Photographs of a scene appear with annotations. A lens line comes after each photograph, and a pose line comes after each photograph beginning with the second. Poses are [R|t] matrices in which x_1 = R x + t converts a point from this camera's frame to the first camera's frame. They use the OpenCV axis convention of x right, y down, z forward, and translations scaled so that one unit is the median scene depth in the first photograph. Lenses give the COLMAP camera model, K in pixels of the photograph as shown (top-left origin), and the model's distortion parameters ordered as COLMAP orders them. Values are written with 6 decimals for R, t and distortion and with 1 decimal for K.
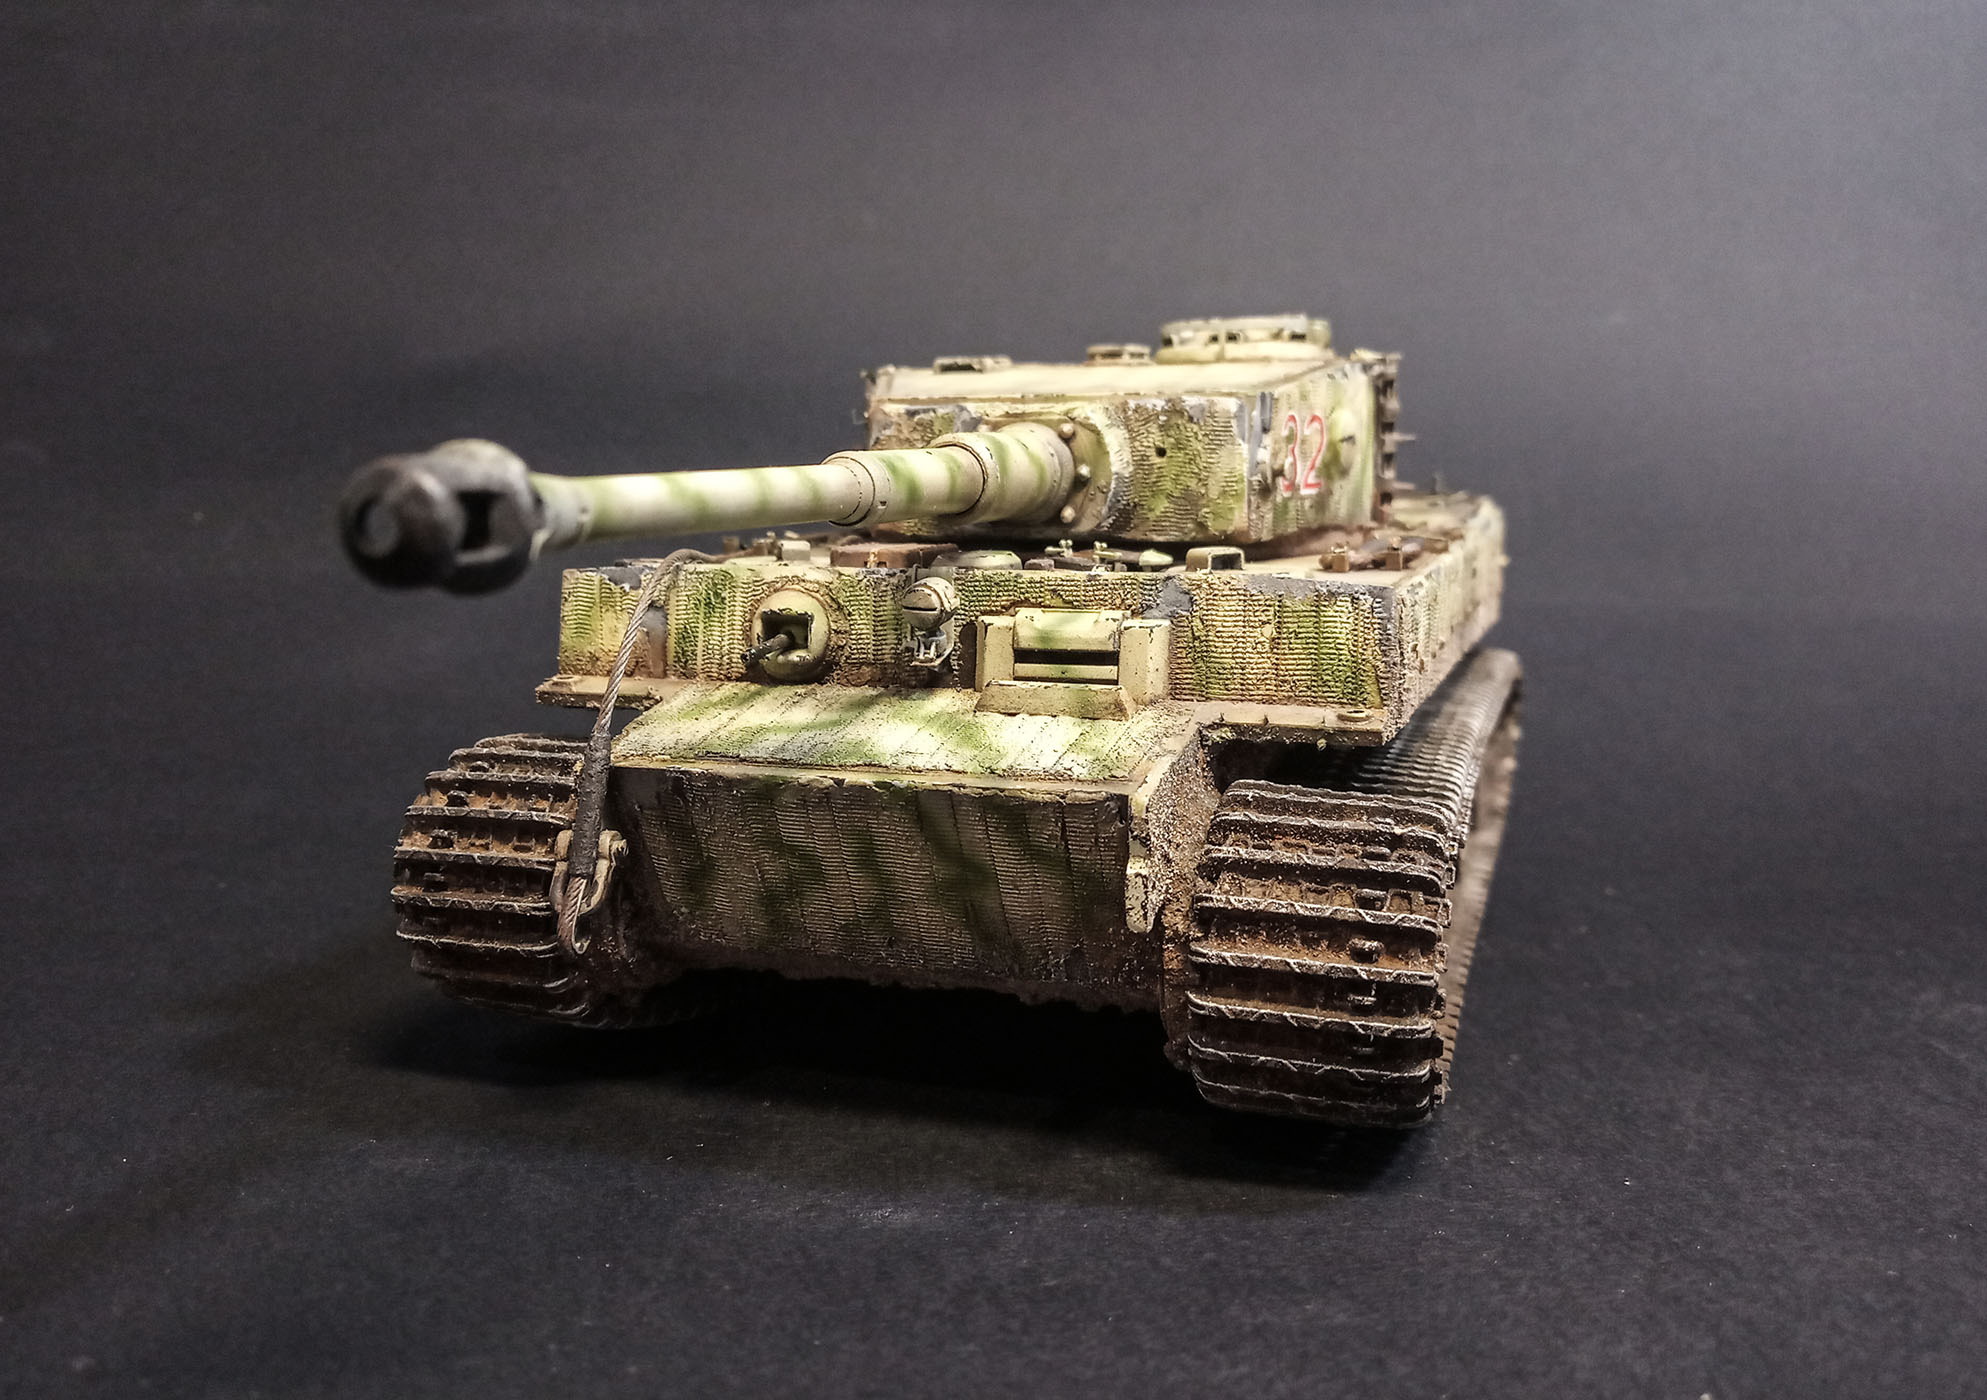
lens RADIAL K [[1671.9, 0, 996.9], [0, 1671.9, 660.7], [0, 0, 1]] dist [0.046721, -0.000640]
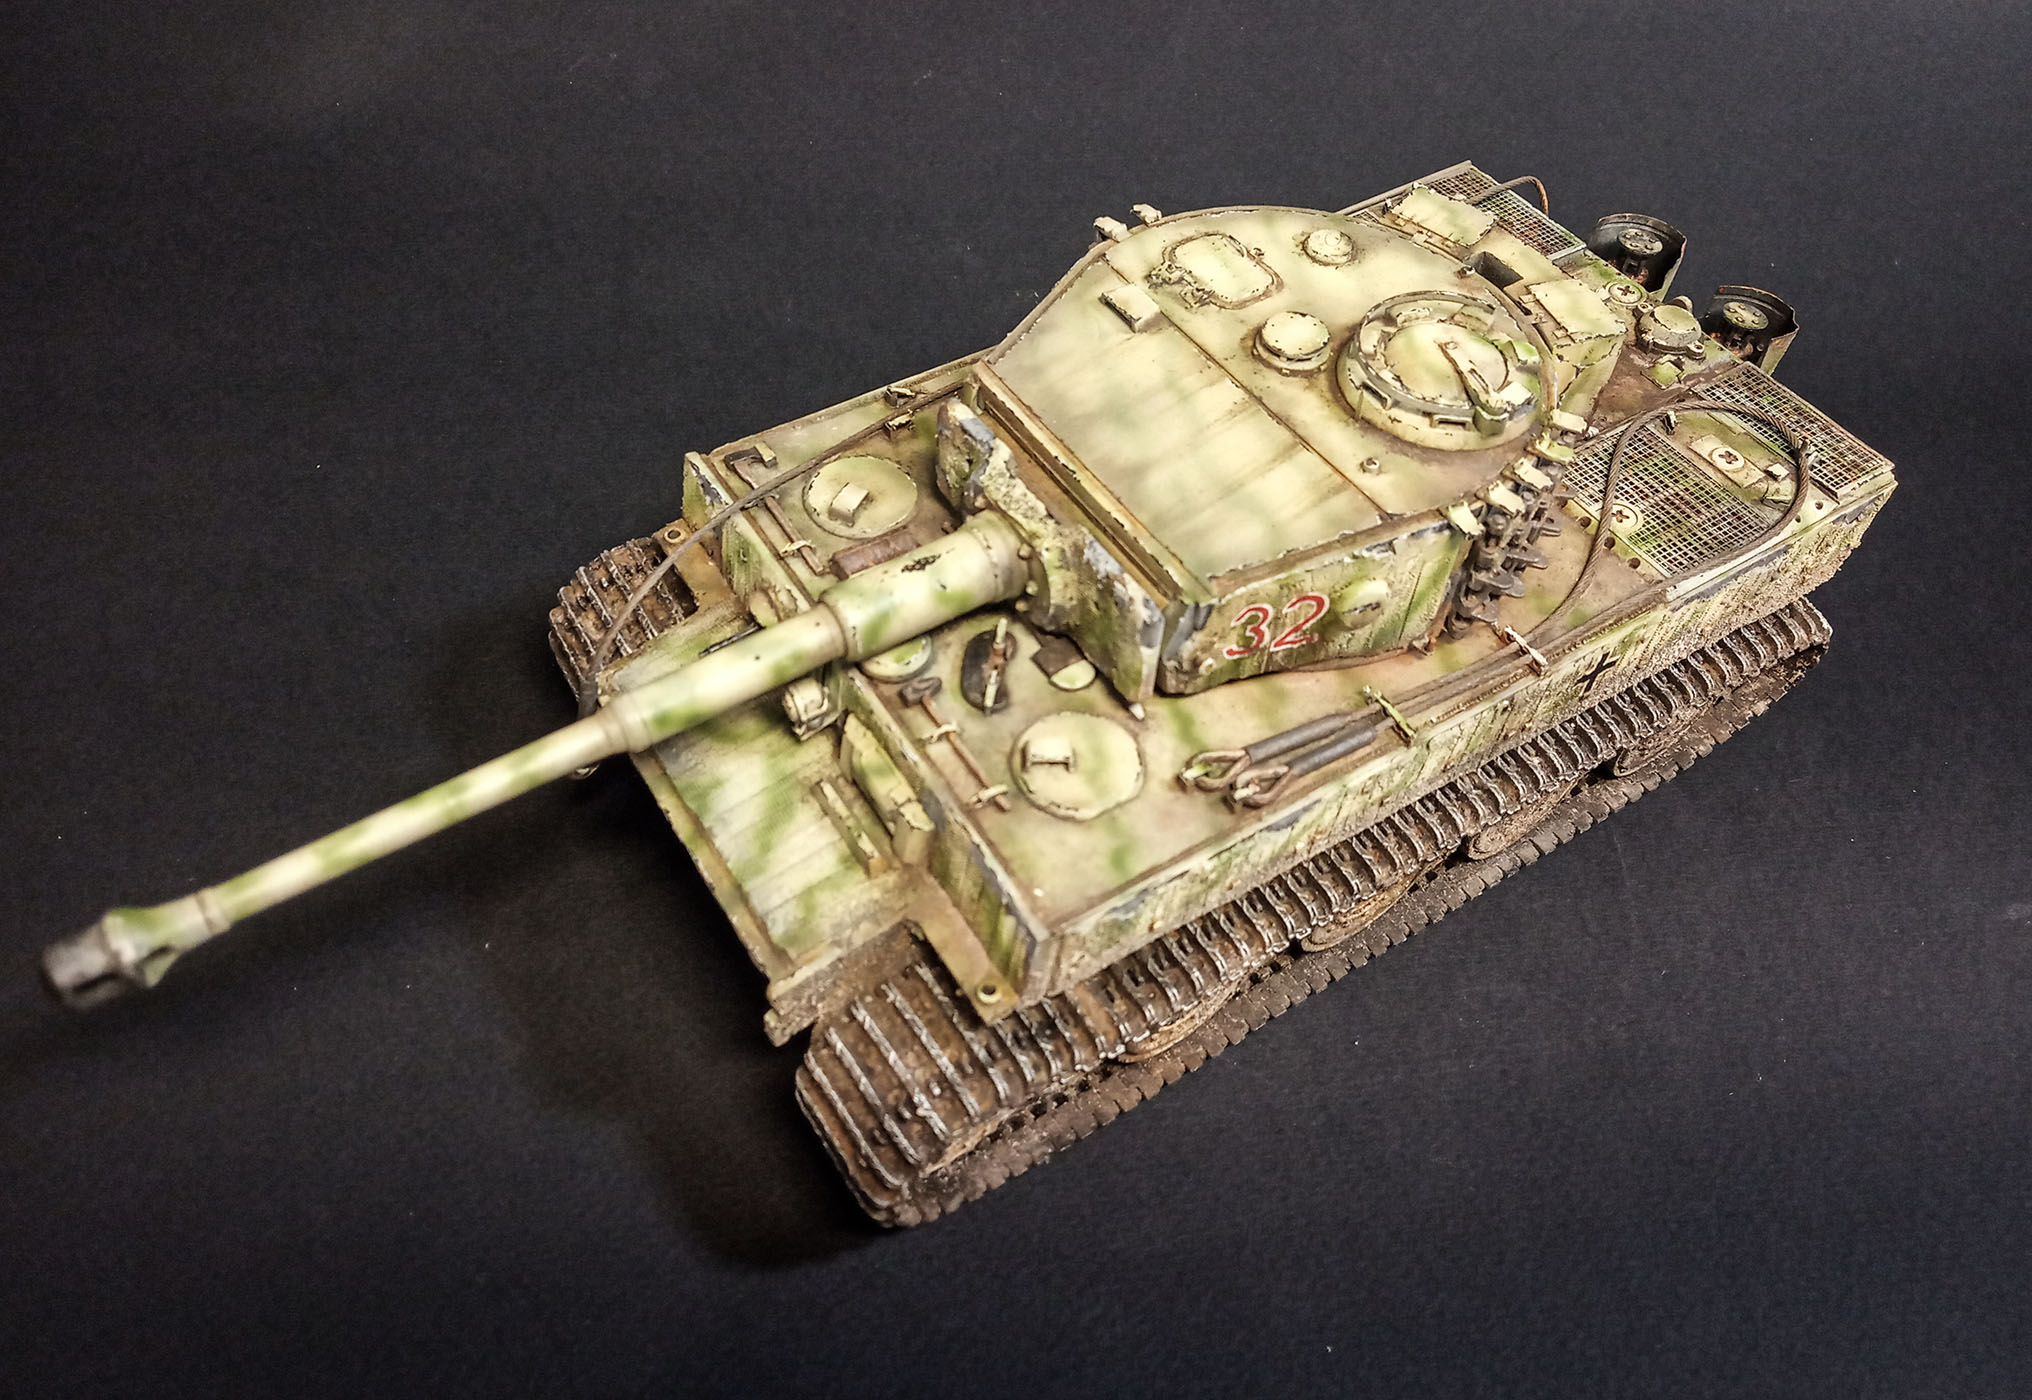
lens RADIAL K [[1499.4, 0, 1017.4], [0, 1499.4, 624.9], [0, 0, 1]] dist [0.078010, -0.173976]
pose [[0.788828, 0.491013, -0.369672, 0.416494], [-0.135379, 0.725507, 0.674768, -0.752503], [0.599519, -0.482230, 0.638773, 0.353769]]
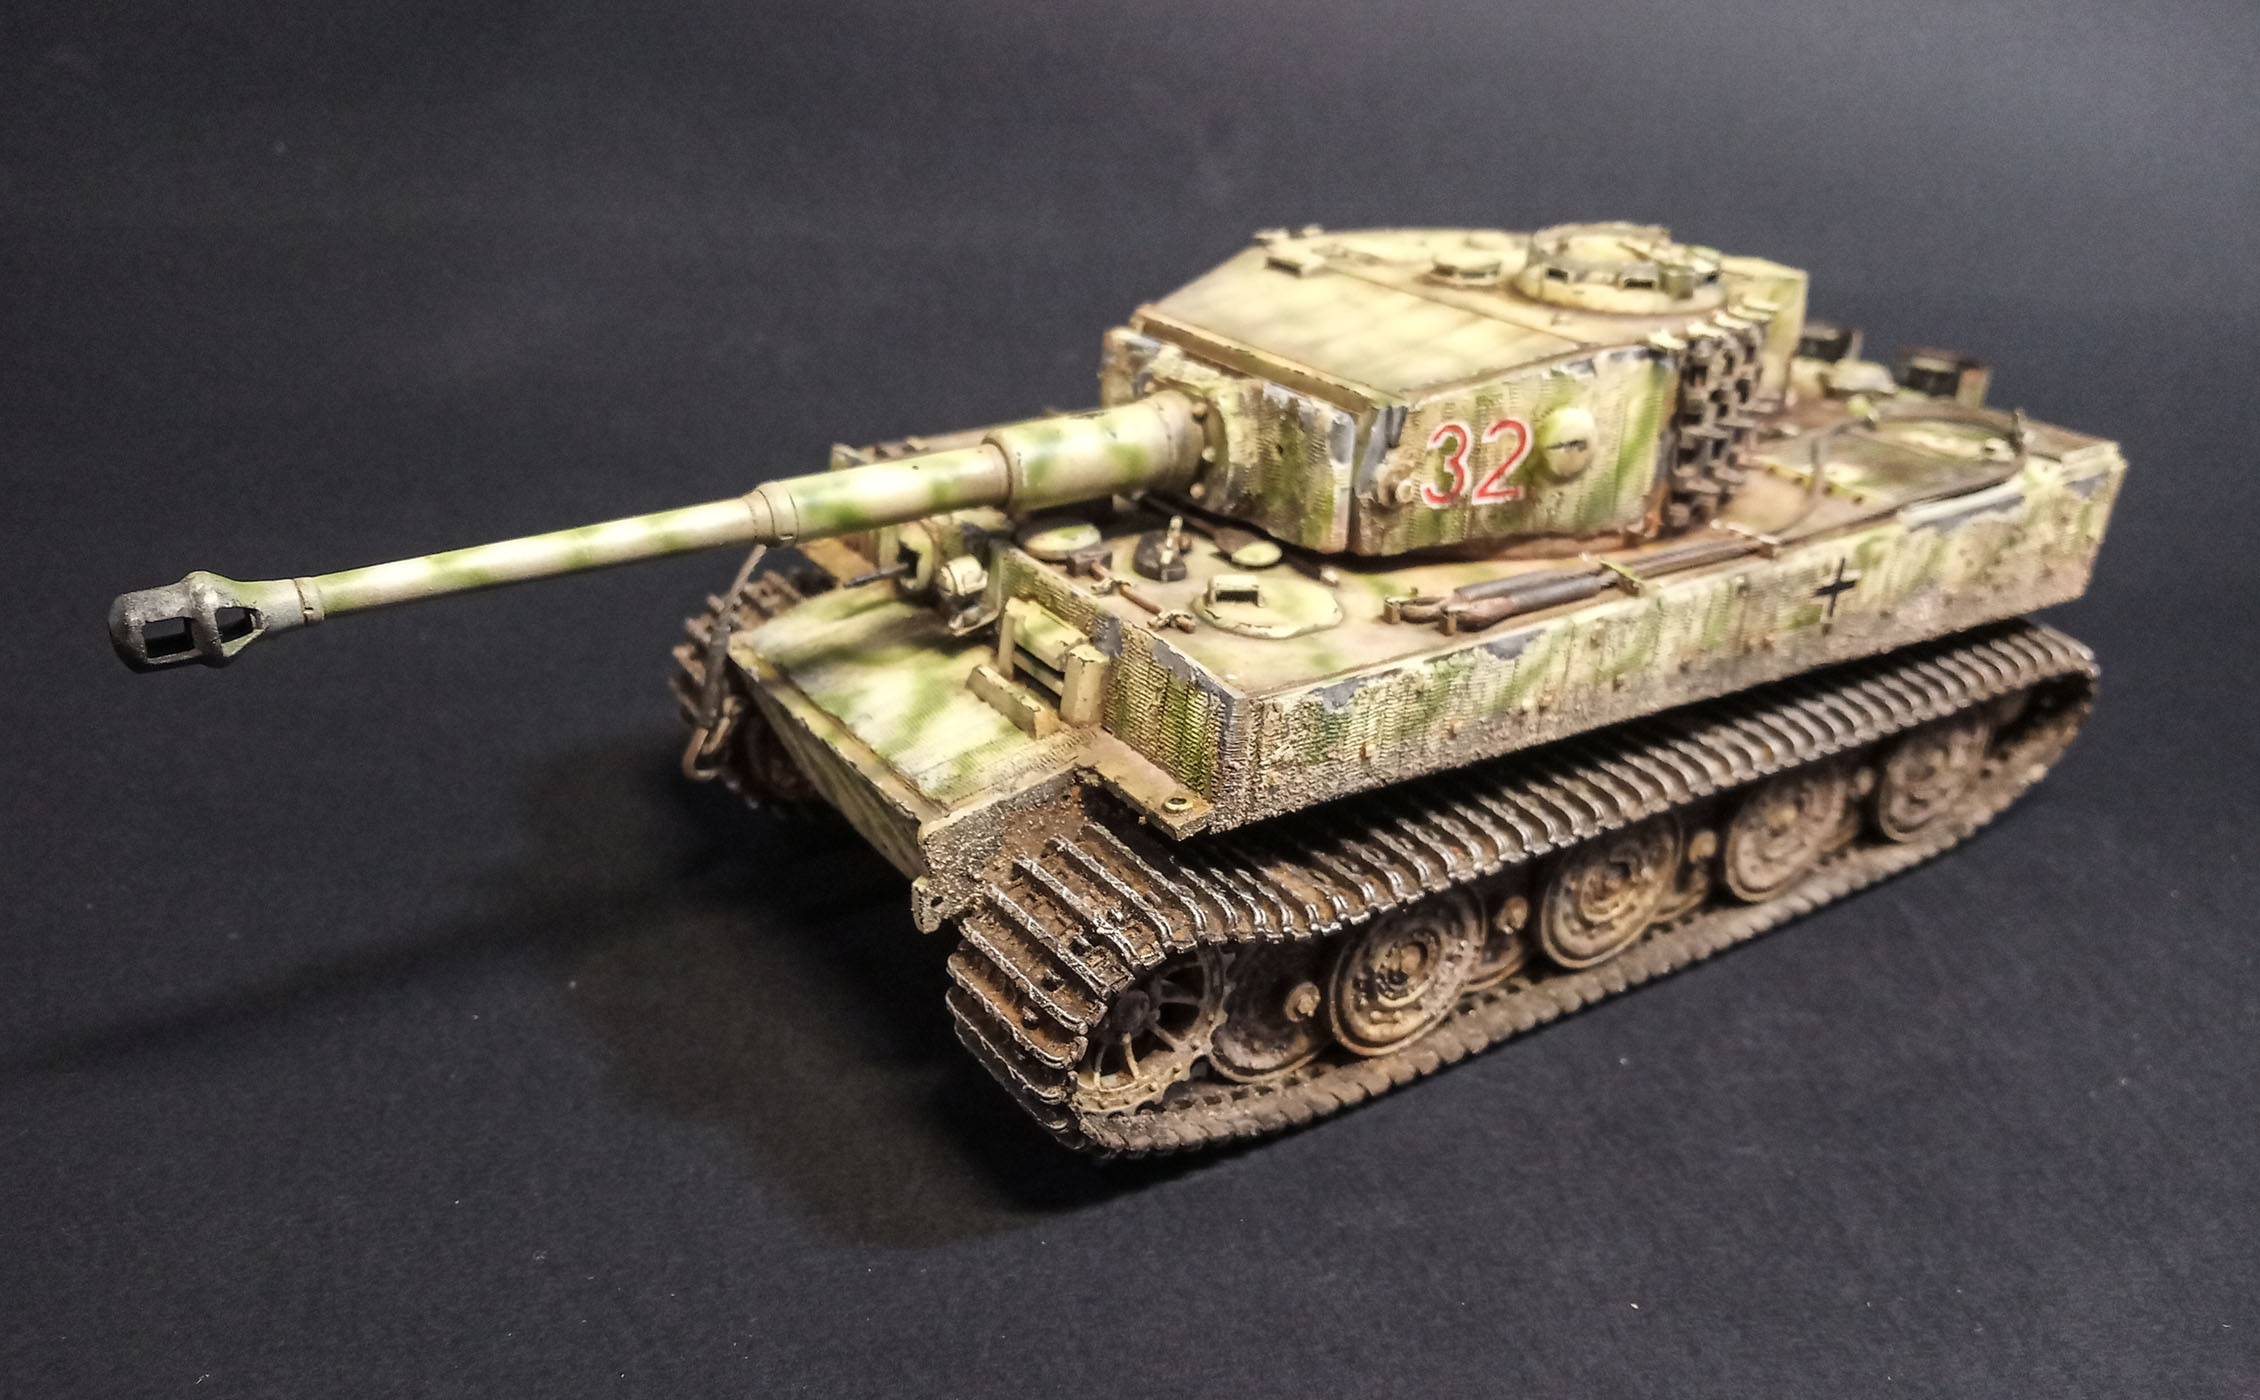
lens RADIAL K [[1701.2, 0, 1120.4], [0, 1701.2, 751.7], [0, 0, 1]] dist [0.086315, -0.255822]
pose [[0.790756, 0.302644, -0.532083, 0.611085], [-0.107871, 0.924521, 0.365546, -0.317327], [0.602552, -0.231661, 0.763717, 0.135233]]
